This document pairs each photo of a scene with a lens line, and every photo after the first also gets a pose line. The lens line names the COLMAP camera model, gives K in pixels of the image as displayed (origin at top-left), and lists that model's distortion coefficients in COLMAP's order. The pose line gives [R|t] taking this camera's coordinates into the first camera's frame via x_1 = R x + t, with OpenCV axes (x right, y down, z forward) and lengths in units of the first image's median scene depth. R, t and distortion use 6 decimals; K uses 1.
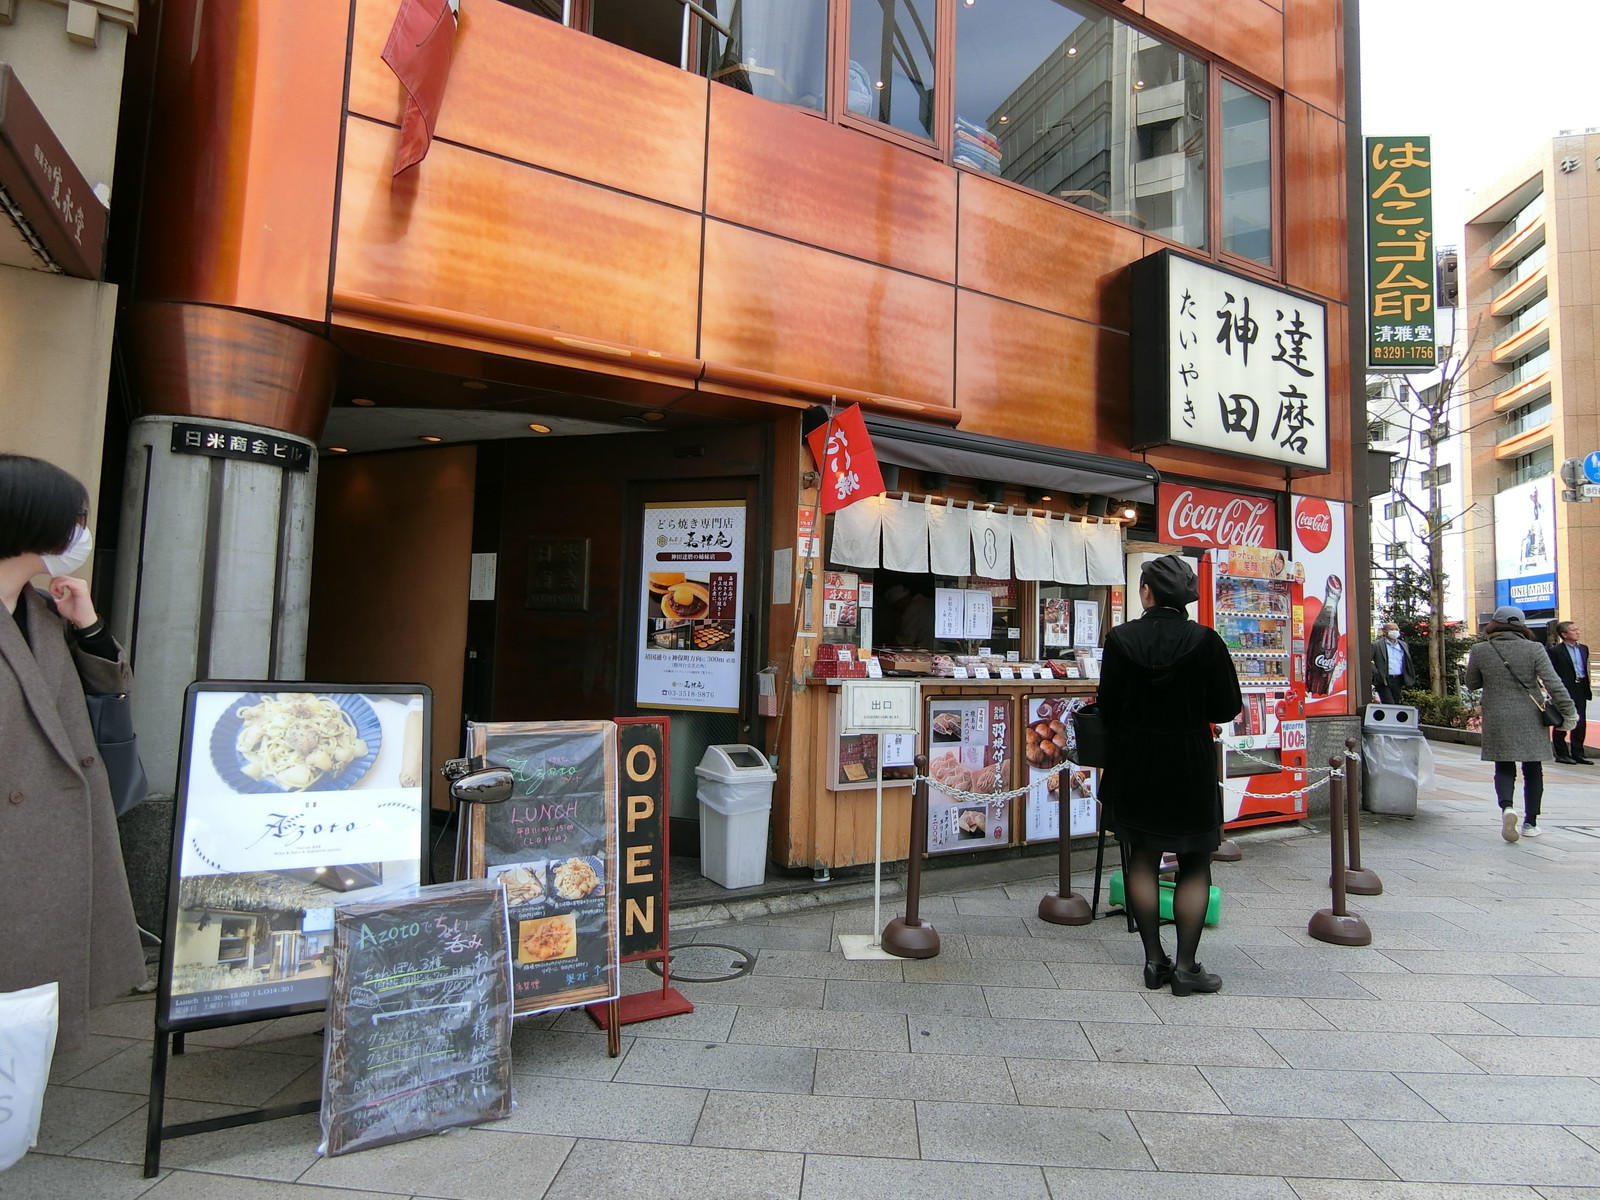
lens RADIAL K [[906.7, 0, 800.5], [0, 906.7, 594.0], [0, 0, 1]] dist [-0.014875, -0.001427]
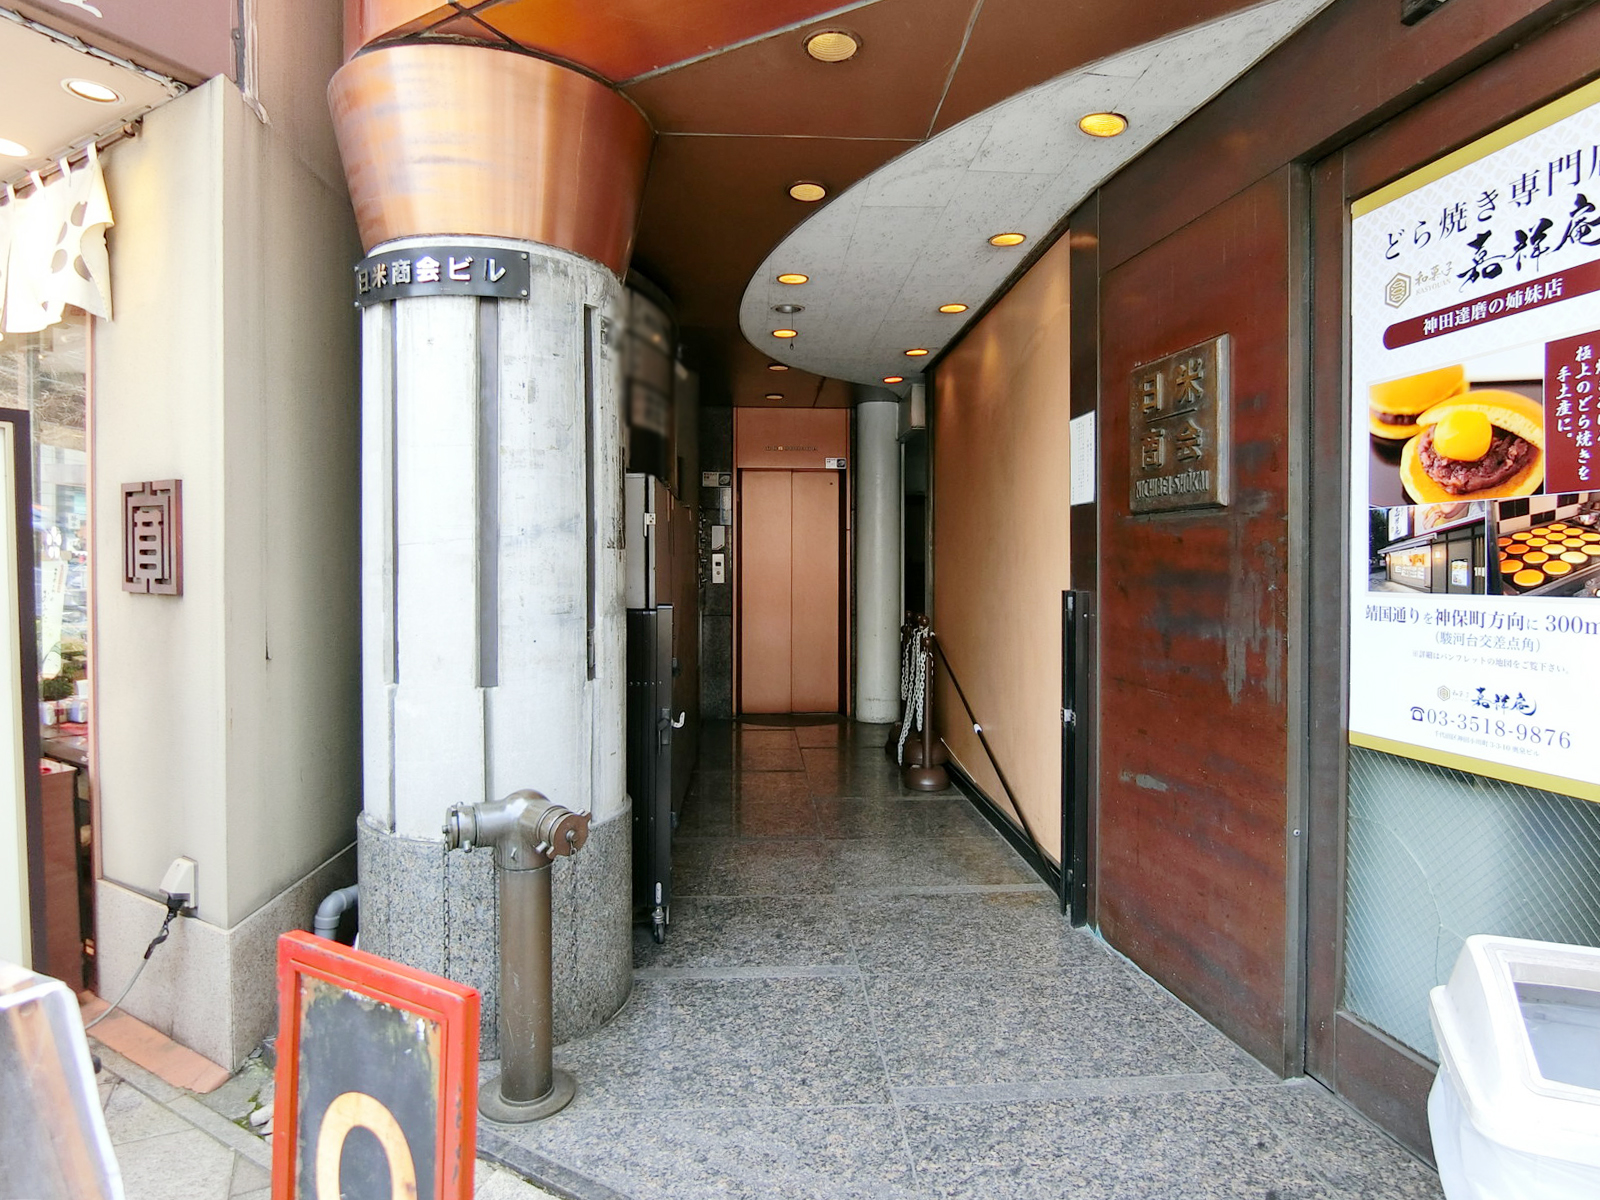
lens RADIAL K [[906.7, 0, 803.5], [0, 906.7, 590.4], [0, 0, 1]] dist [-0.014875, -0.001427]
pose [[0.514260, -0.009498, -0.857582, 0.030015], [0.065506, 0.997453, 0.028234, 0.034590], [0.855129, -0.070697, 0.513572, 0.616032]]
